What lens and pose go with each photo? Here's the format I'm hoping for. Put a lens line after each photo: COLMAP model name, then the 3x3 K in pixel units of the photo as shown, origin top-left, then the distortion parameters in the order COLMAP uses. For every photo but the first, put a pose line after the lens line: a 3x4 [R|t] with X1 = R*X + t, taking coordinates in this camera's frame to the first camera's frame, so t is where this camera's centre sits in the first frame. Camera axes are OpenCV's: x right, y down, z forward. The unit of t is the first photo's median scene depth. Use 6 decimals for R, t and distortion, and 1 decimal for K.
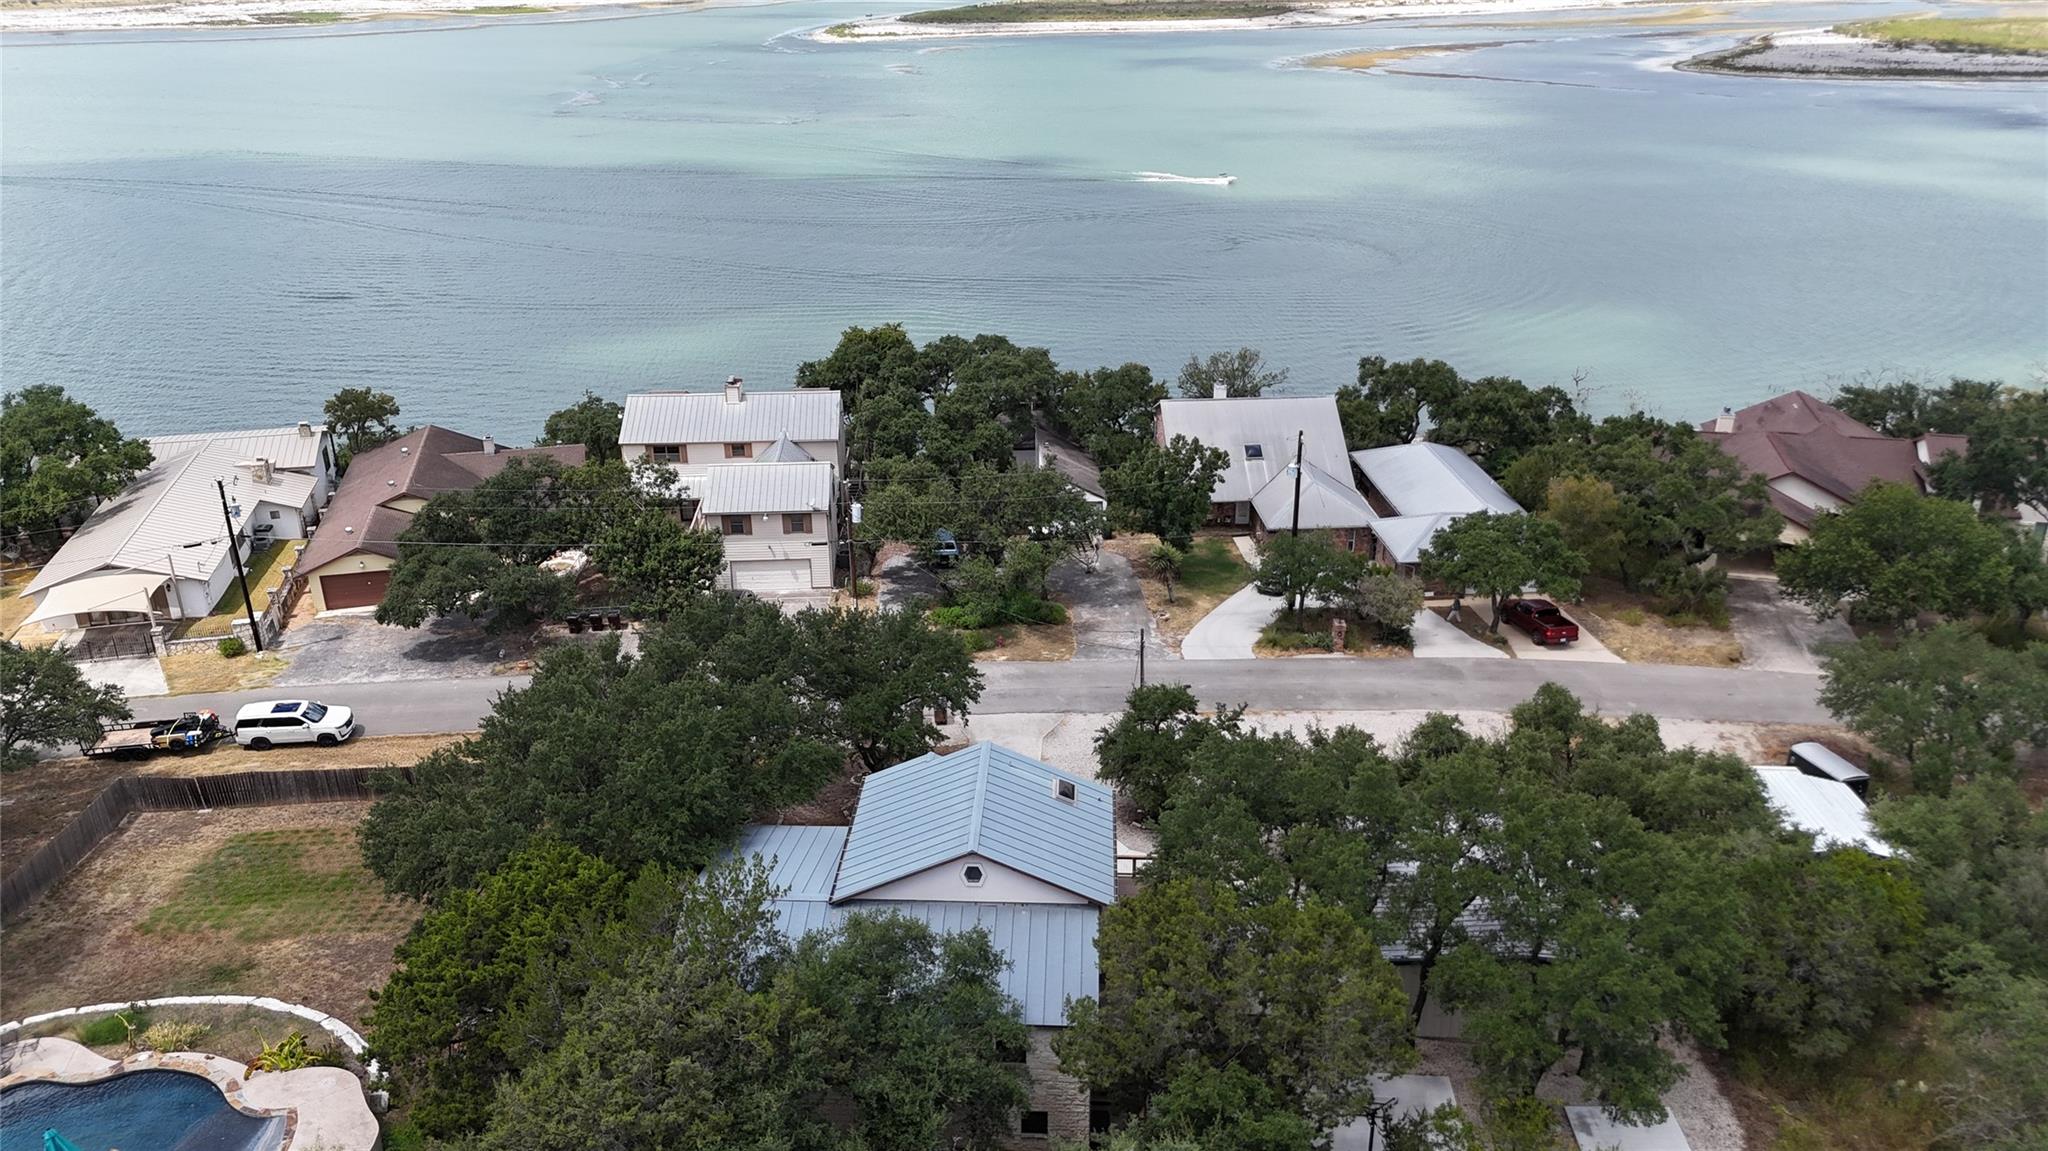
lens RADIAL K [[1482.5, 0, 1024.0], [0, 1482.5, 575.5], [0, 0, 1]] dist [0.033507, -0.007901]
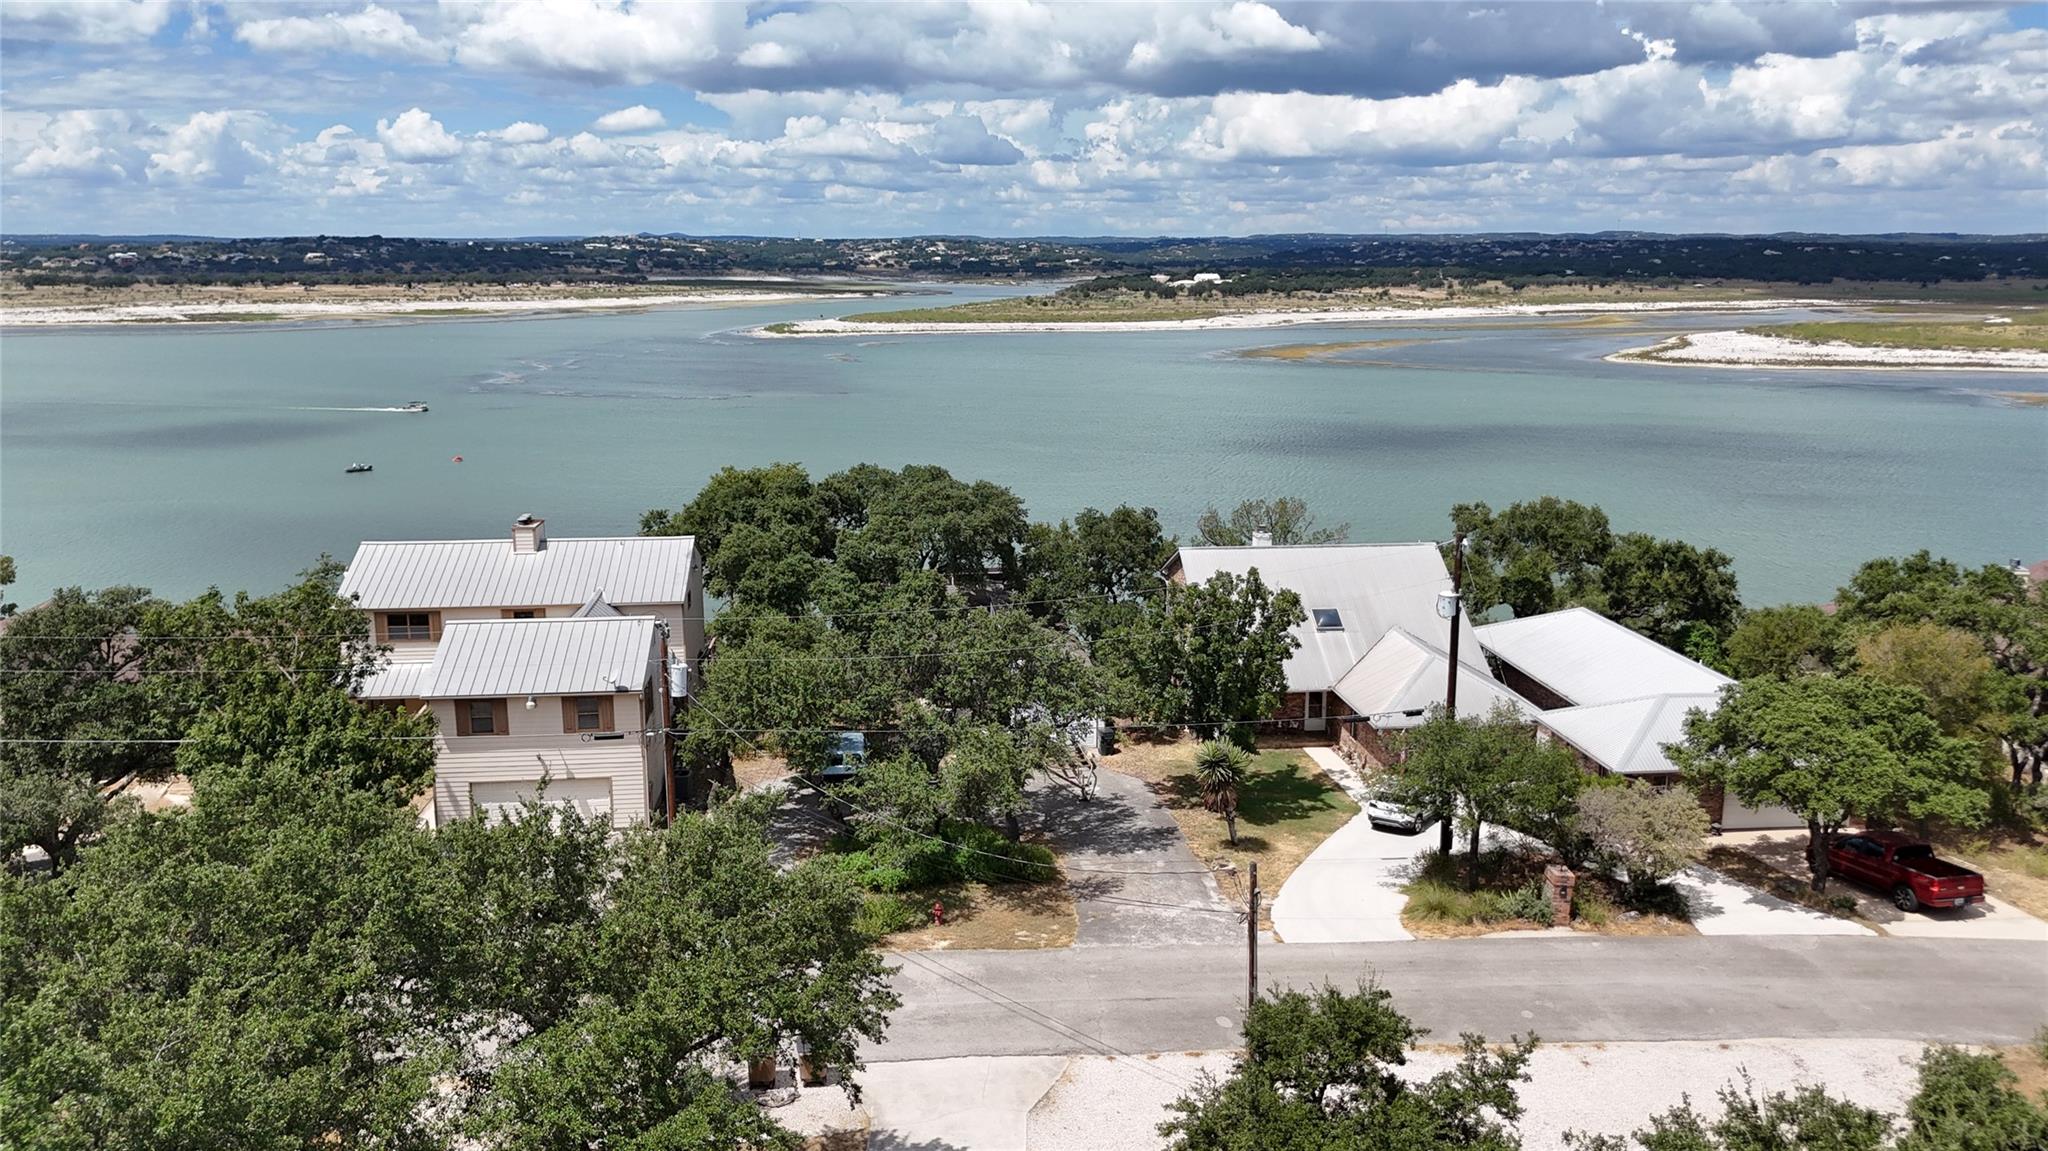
lens RADIAL K [[1525.8, 0, 1024.7], [0, 1525.8, 547.5], [0, 0, 1]] dist [0.040975, -0.007754]
pose [[0.999152, -0.002251, 0.041120, -0.006497], [0.010919, 0.977248, -0.211819, 0.030135], [-0.039708, 0.212088, 0.976443, 0.394016]]
